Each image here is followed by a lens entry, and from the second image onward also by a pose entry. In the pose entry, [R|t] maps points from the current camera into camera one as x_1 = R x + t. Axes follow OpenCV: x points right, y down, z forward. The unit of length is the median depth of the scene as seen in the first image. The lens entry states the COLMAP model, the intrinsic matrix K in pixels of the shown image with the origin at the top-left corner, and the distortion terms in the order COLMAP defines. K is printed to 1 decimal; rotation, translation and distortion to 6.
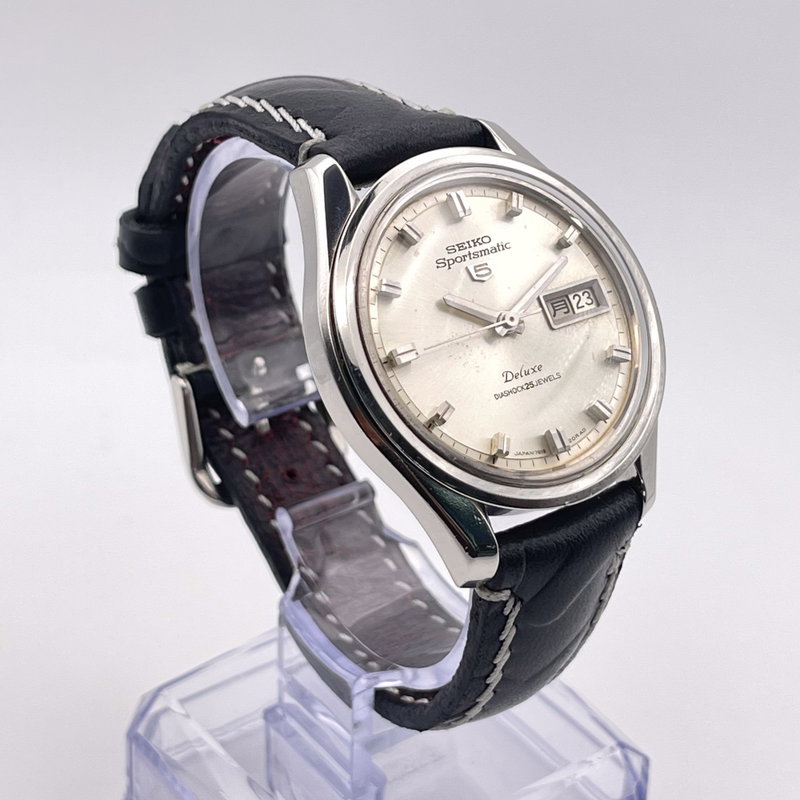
lens RADIAL K [[2074.6, 0, 399.9], [0, 2074.6, 399.0], [0, 0, 1]] dist [-0.111485, 0.000000]
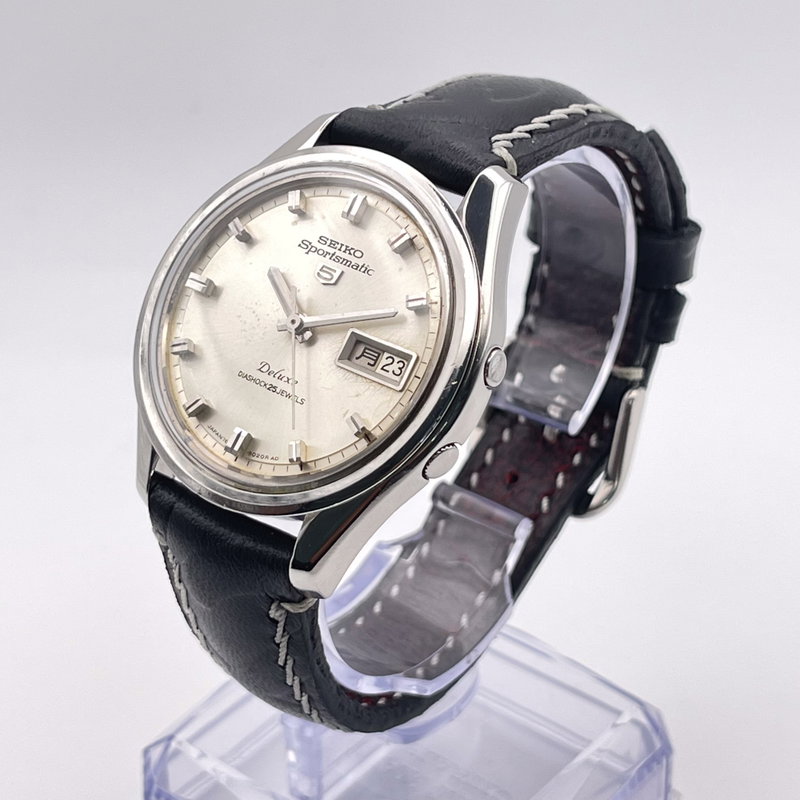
lens RADIAL K [[2074.6, 0, 398.8], [0, 2074.6, 418.2], [0, 0, 1]] dist [-0.111485, 0.000000]
pose [[0.277382, 0.491174, -0.825716, 0.889478], [-0.485022, 0.813474, 0.320959, -0.336425], [0.829345, 0.311462, 0.463874, 0.592602]]
